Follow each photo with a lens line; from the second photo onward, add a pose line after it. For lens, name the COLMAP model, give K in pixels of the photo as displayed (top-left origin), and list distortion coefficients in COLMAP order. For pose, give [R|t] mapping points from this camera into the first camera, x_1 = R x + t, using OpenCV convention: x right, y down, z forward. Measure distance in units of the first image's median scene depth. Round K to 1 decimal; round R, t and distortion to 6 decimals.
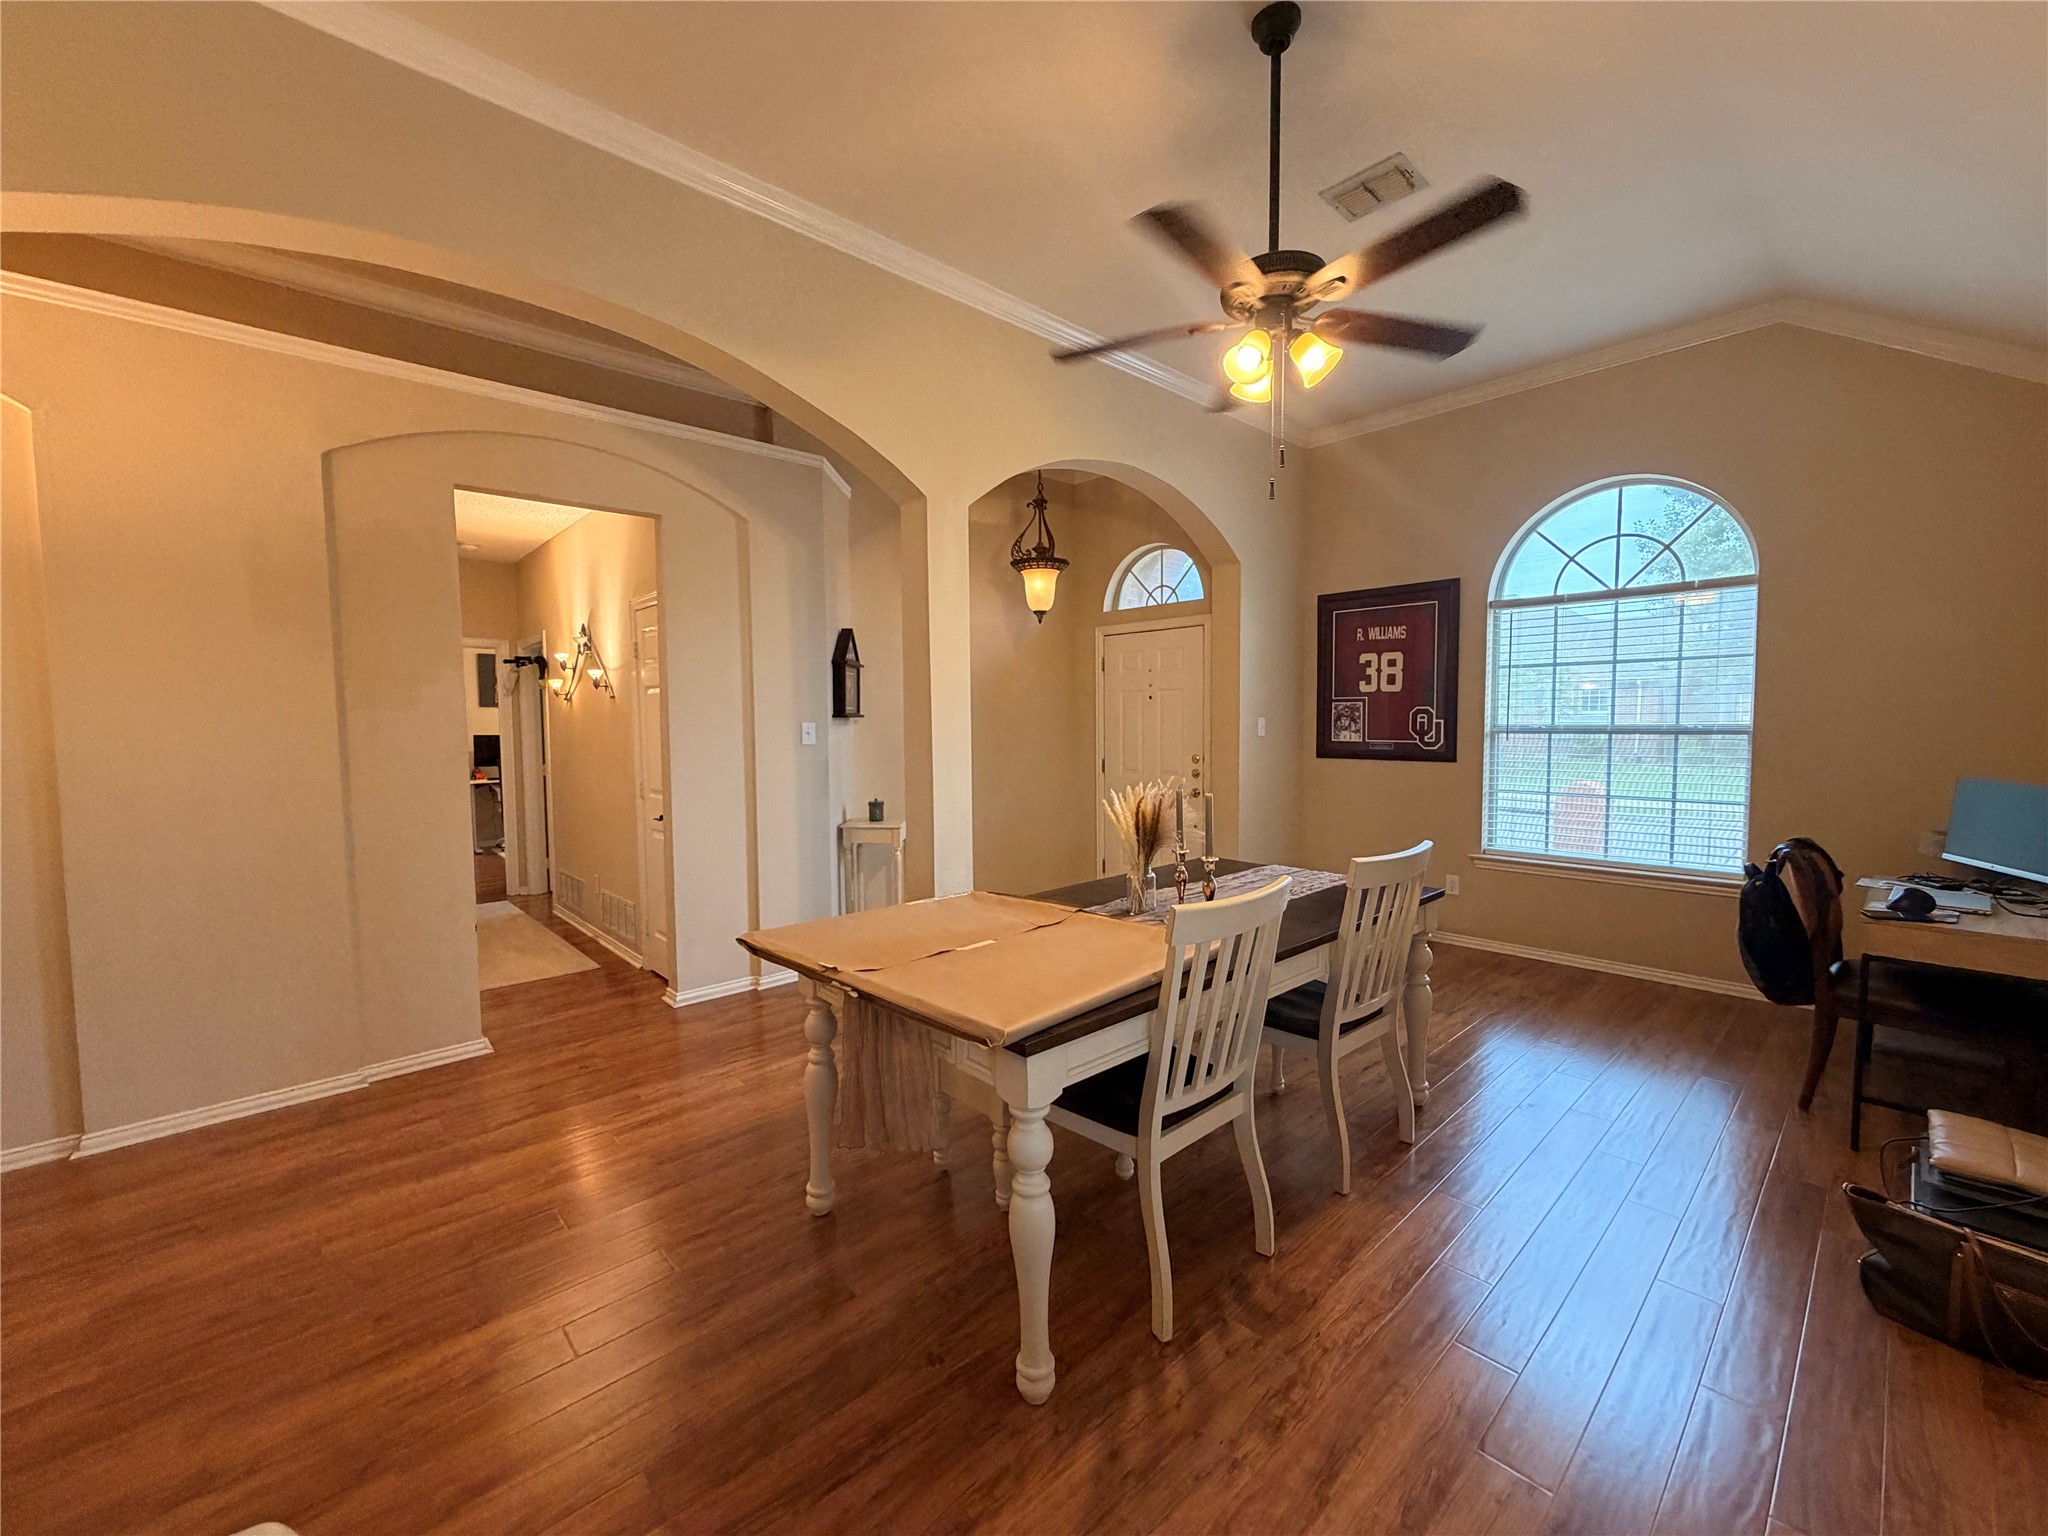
lens RADIAL K [[815.6, 0, 1031.7], [0, 815.6, 773.4], [0, 0, 1]] dist [0.001584, -0.000111]
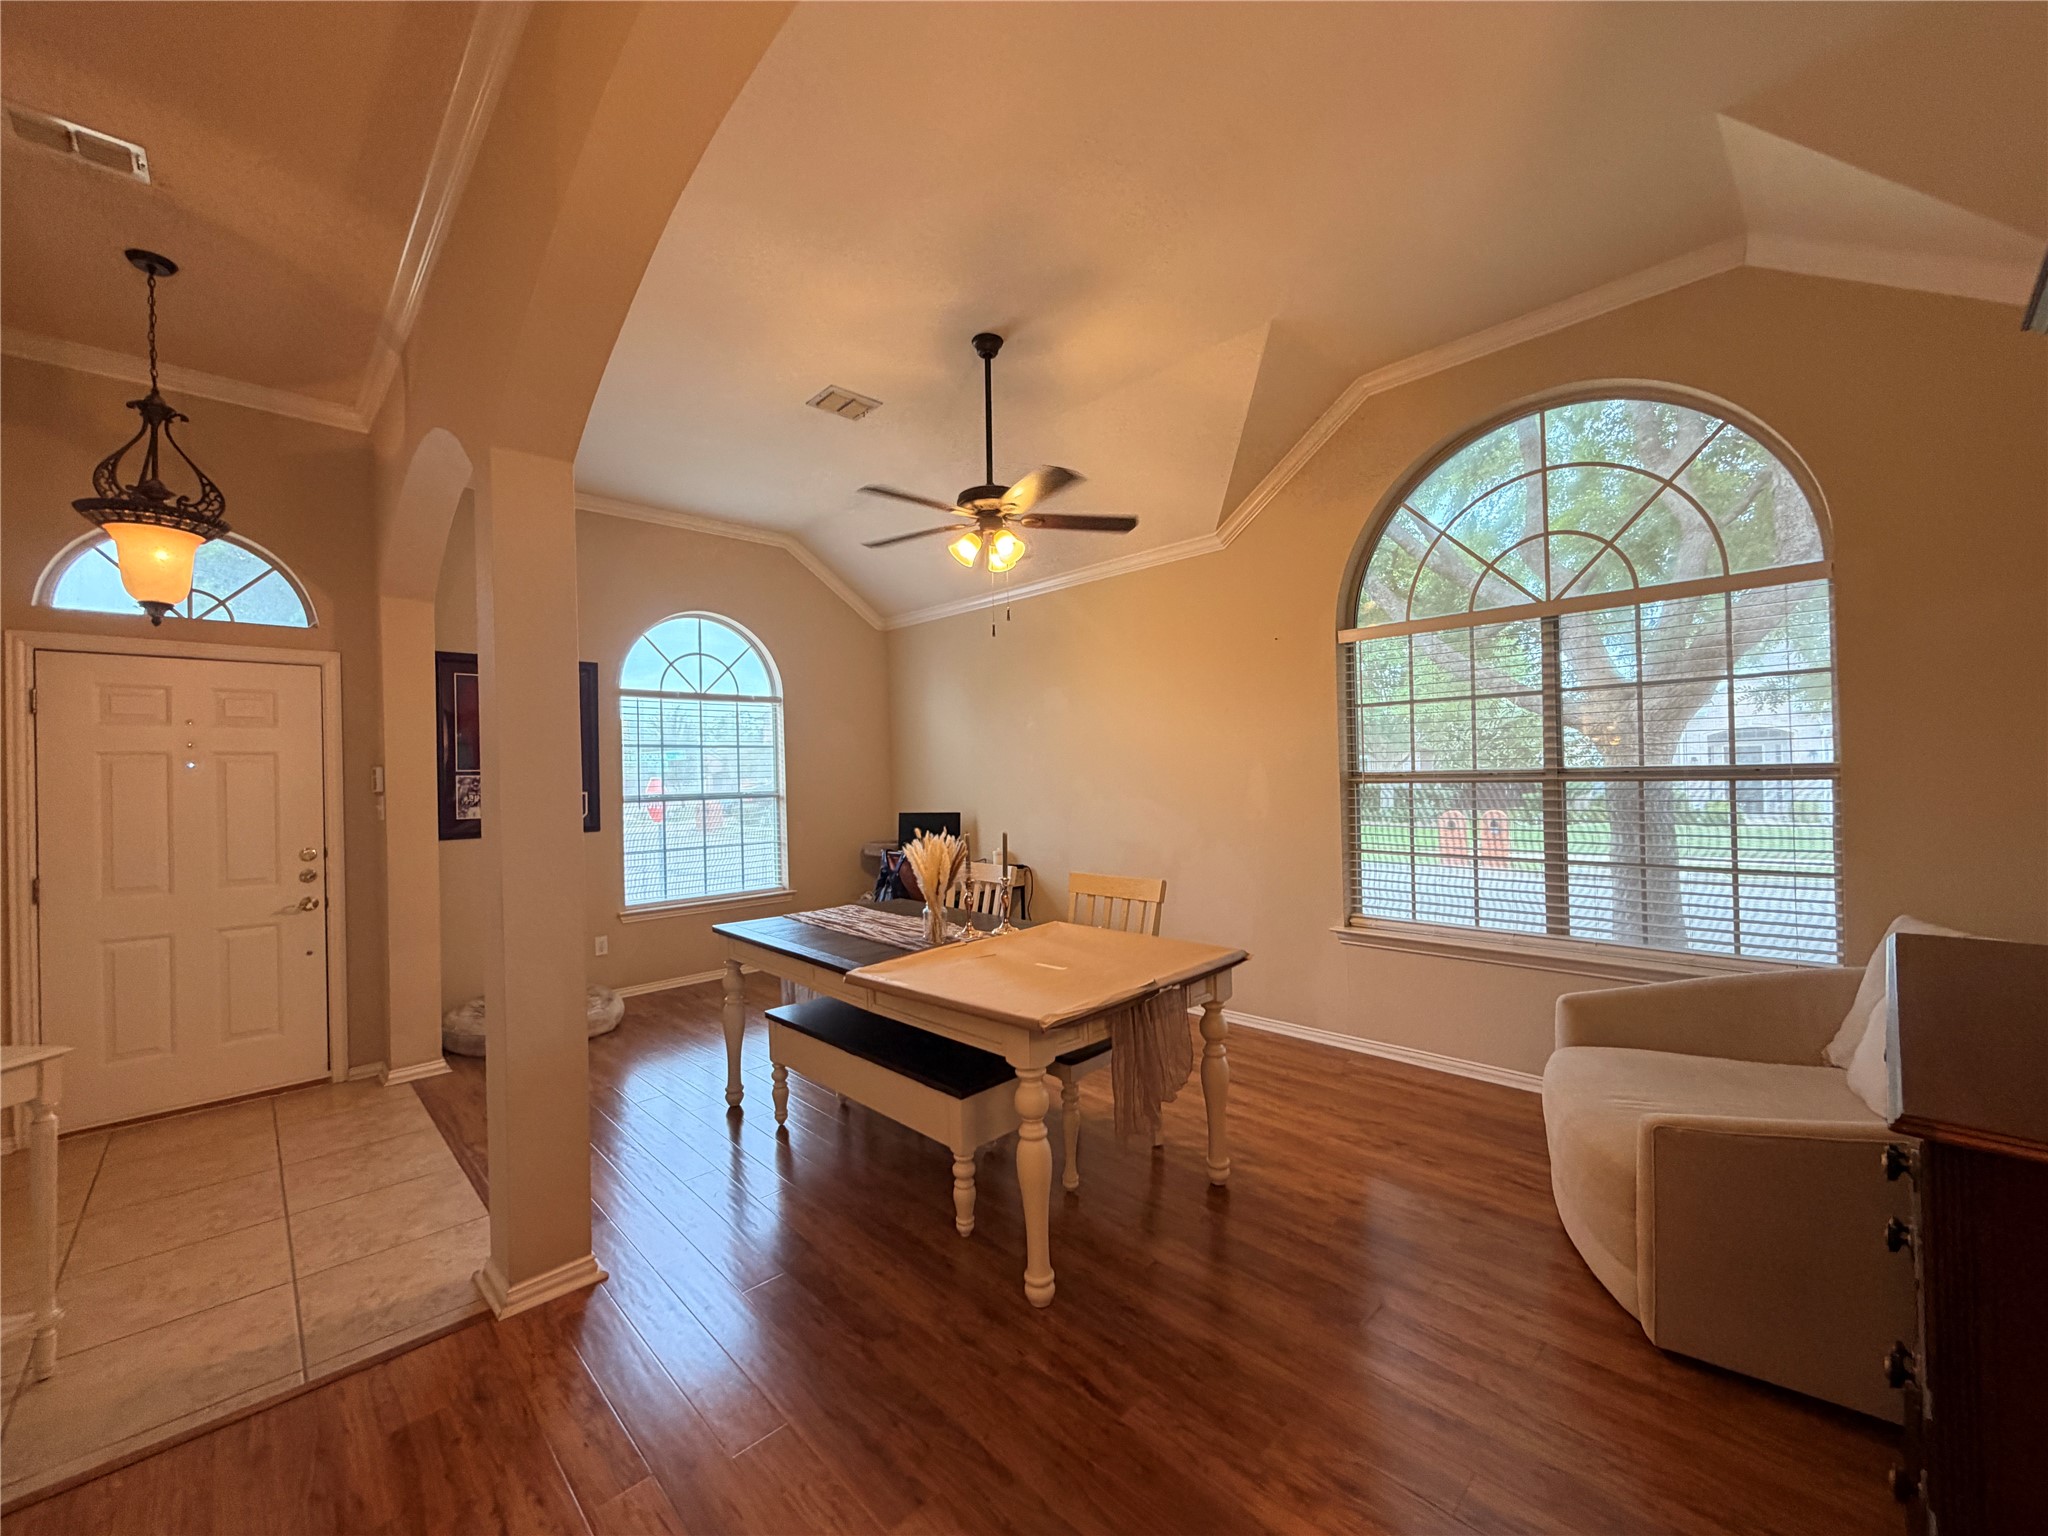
lens RADIAL K [[815.6, 0, 1041.2], [0, 815.6, 768.2], [0, 0, 1]] dist [0.001584, -0.000111]
pose [[-0.025679, 0.012204, 0.999596, -0.612116], [0.078550, 0.996858, -0.010152, -0.041929], [-0.996579, 0.078258, -0.026557, 0.466393]]
